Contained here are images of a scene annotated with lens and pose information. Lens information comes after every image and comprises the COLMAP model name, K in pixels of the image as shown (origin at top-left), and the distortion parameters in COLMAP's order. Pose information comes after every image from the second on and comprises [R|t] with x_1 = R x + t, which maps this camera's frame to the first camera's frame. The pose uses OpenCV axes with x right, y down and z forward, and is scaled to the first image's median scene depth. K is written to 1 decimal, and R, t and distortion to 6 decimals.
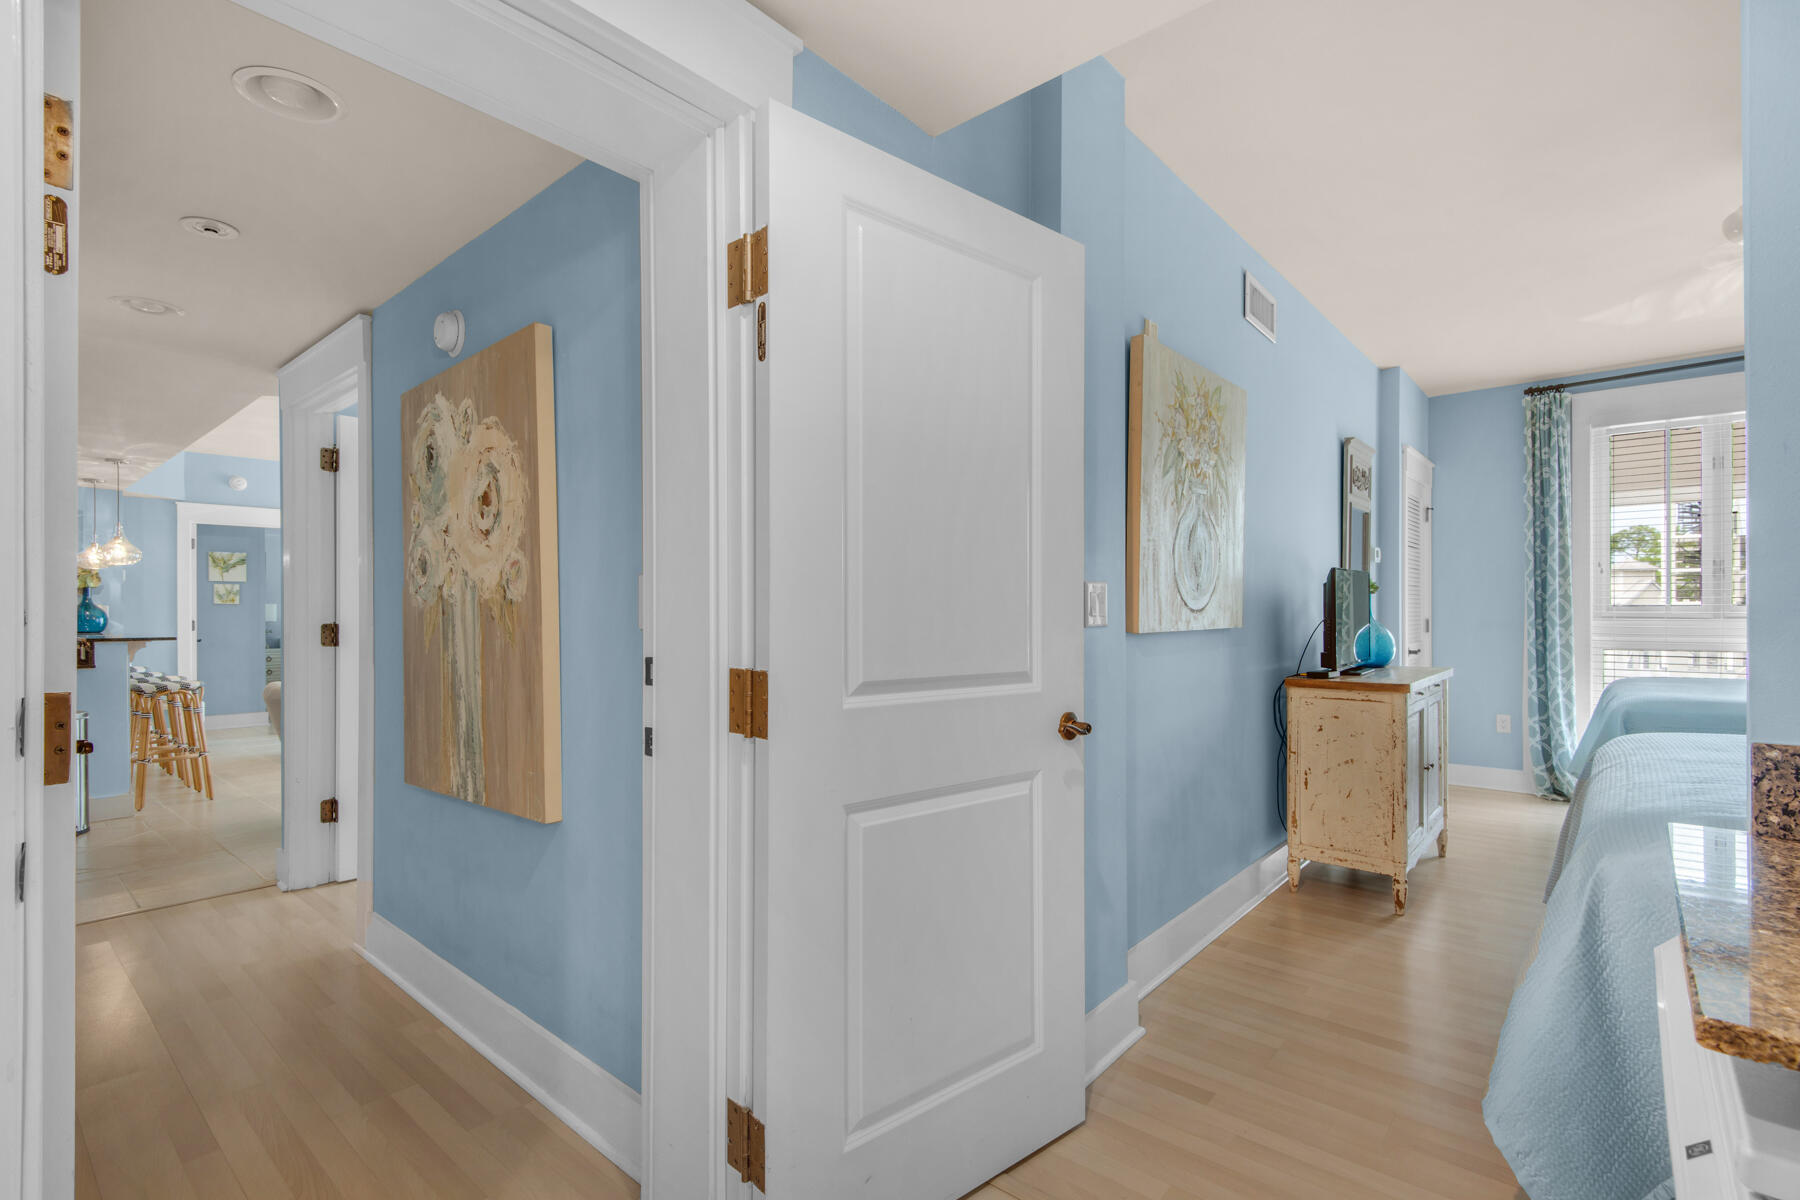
lens RADIAL K [[829.0, 0, 898.4], [0, 829.0, 606.2], [0, 0, 1]] dist [-0.000412, -0.000091]
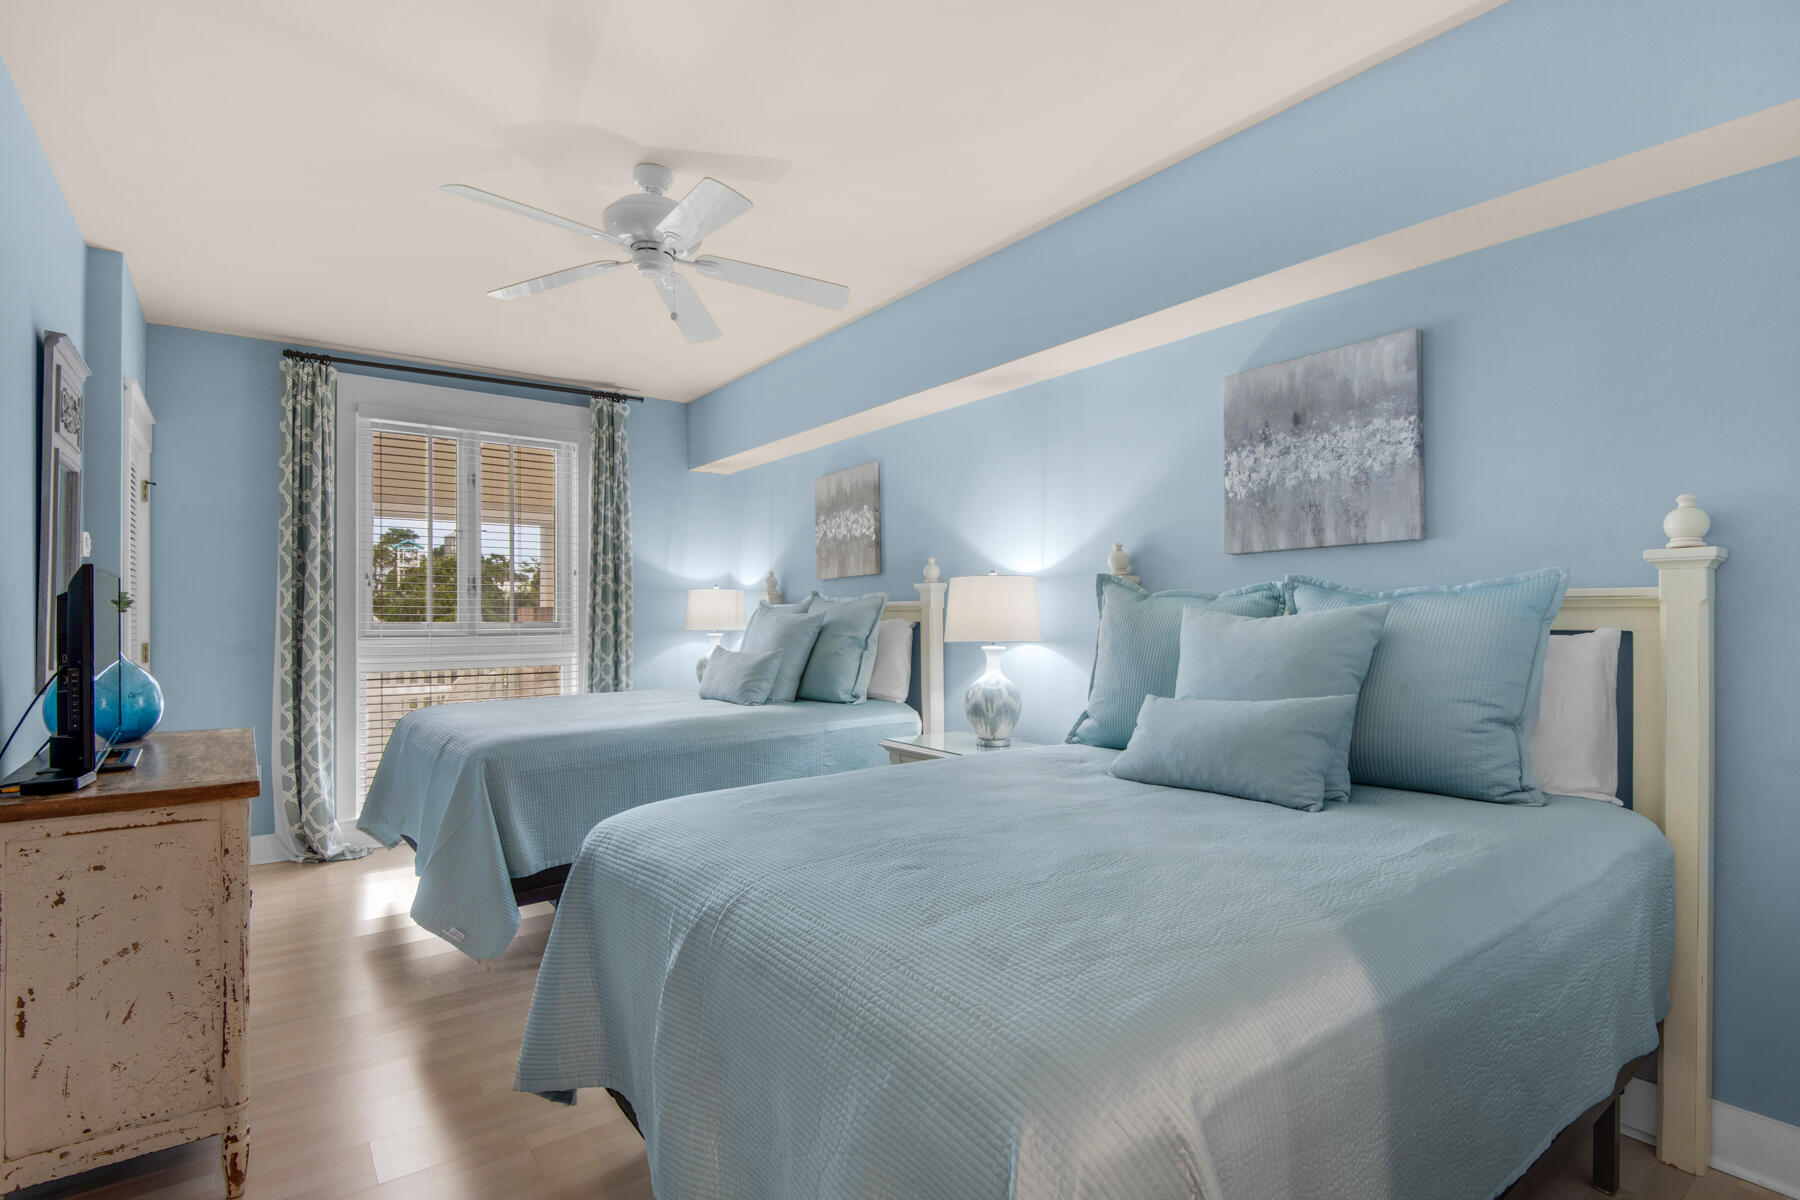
lens RADIAL K [[860.9, 0, 903.1], [0, 860.9, 601.5], [0, 0, 1]] dist [-0.020632, -0.000472]
pose [[0.186745, 0.016531, 0.982269, 0.077779], [-0.003883, 0.999863, -0.016089, -0.011626], [-0.982401, -0.000809, 0.186784, 0.276887]]
